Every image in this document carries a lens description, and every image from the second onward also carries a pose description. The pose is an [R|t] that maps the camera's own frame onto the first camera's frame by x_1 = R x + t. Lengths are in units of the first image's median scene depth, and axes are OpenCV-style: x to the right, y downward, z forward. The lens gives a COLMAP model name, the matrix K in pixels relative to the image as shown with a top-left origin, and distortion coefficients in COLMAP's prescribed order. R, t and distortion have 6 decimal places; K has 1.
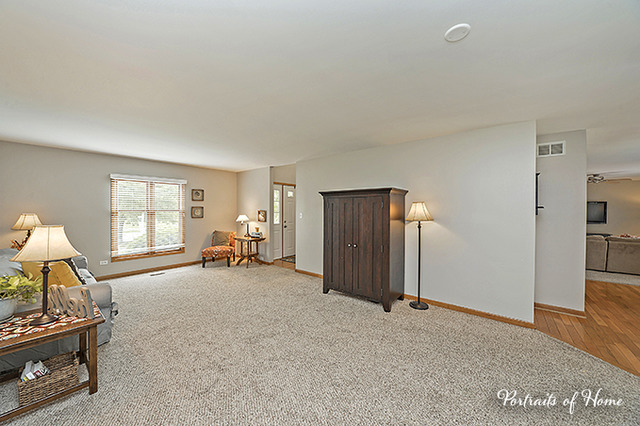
lens RADIAL K [[234.1, 0, 319.1], [0, 234.1, 210.3], [0, 0, 1]] dist [-0.001712, -0.000178]
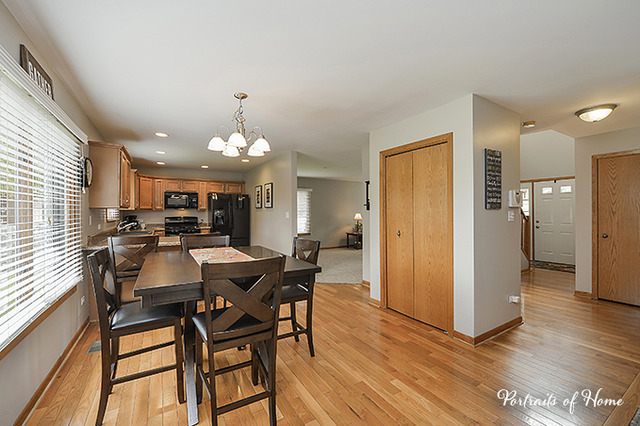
lens RADIAL K [[261.6, 0, 321.3], [0, 261.6, 212.6], [0, 0, 1]] dist [-0.014848, -0.000063]
pose [[-0.333420, -0.002577, -0.942775, 1.087894], [-0.000554, 0.999997, -0.002538, 0.016321], [0.942778, -0.000323, -0.333421, 0.544742]]
